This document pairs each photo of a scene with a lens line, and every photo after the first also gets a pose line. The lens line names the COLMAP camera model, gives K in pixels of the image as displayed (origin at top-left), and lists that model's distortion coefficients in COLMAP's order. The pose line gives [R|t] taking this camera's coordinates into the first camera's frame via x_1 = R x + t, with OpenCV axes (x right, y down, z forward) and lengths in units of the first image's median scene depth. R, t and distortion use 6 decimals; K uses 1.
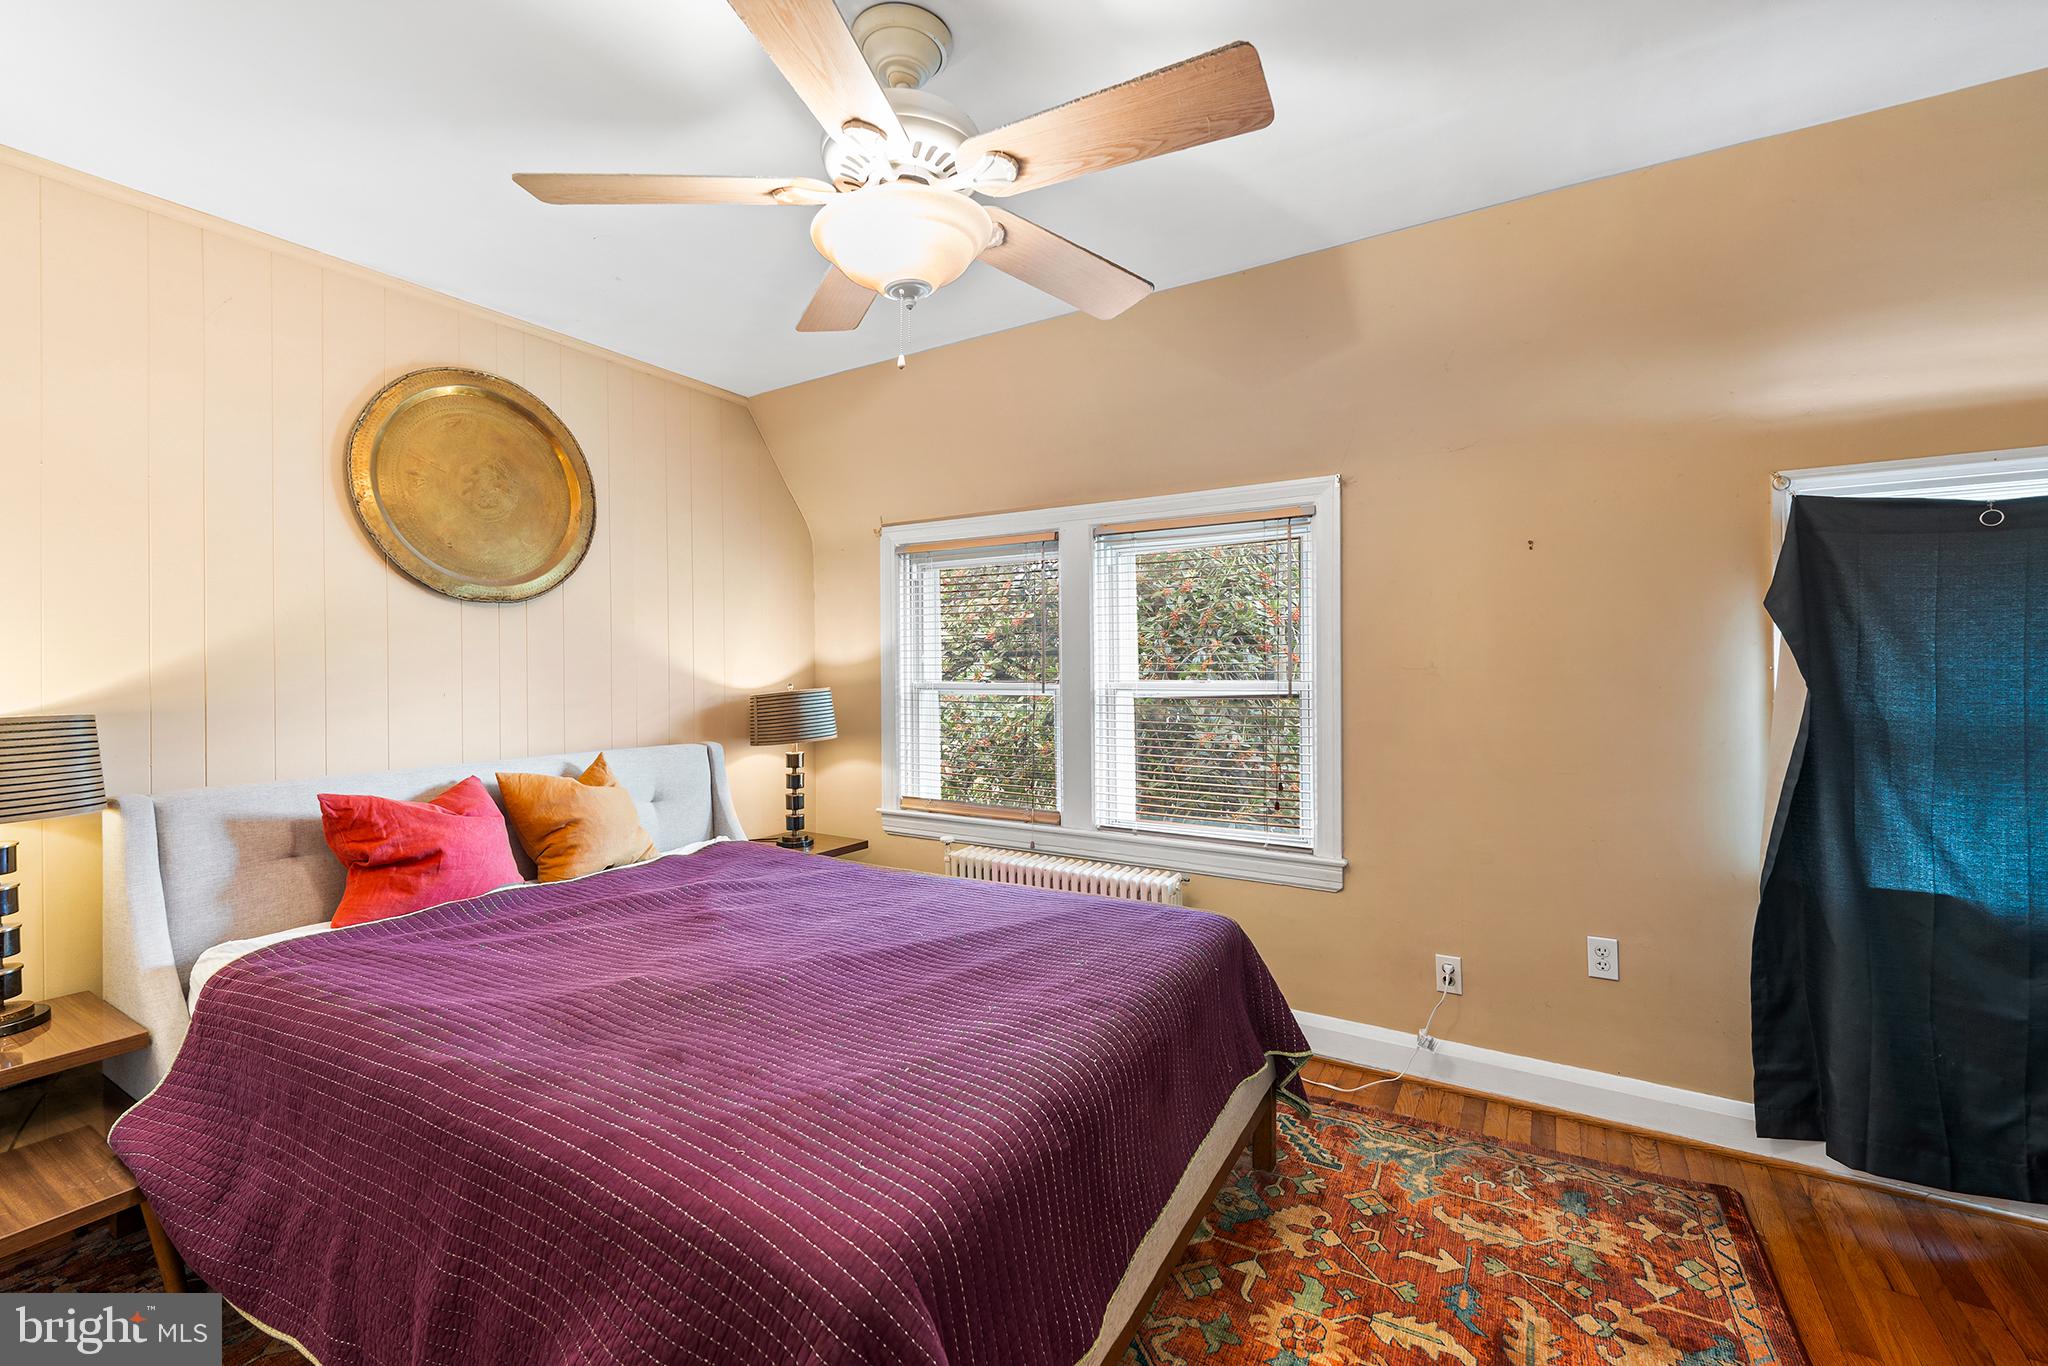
lens RADIAL K [[840.5, 0, 1024.0], [0, 840.5, 683.0], [0, 0, 1]] dist [0.000522, -0.000167]
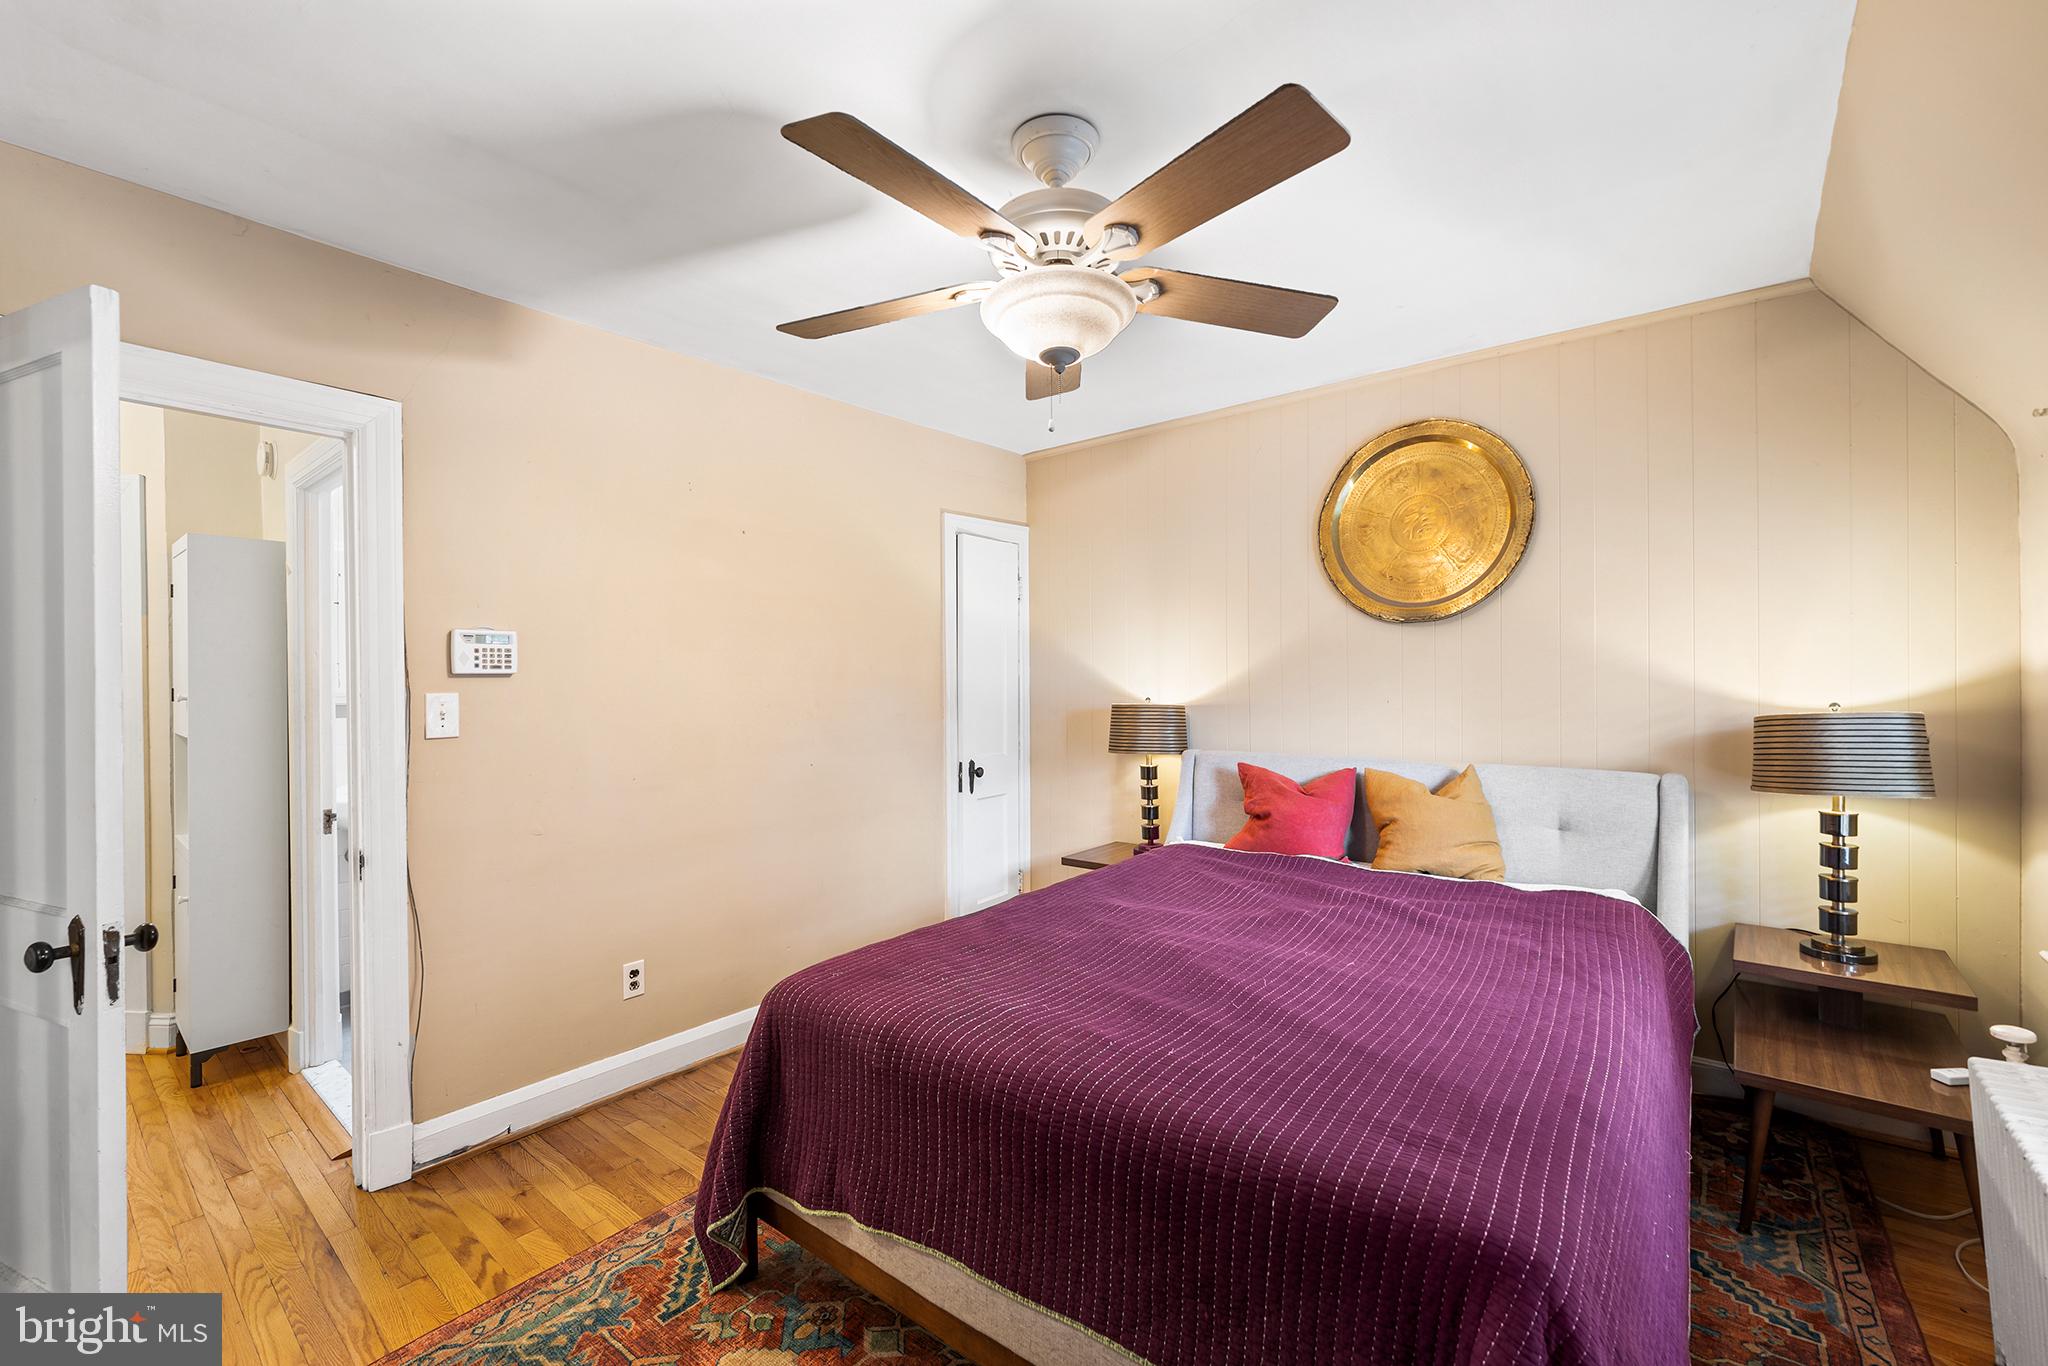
lens RADIAL K [[840.5, 0, 1024.0], [0, 840.5, 683.0], [0, 0, 1]] dist [0.000522, -0.000167]
pose [[-0.147176, 0.009912, -0.989061, 0.650131], [-0.006297, 0.999920, 0.010958, -0.025787], [0.989090, 0.007841, -0.147101, 0.710173]]
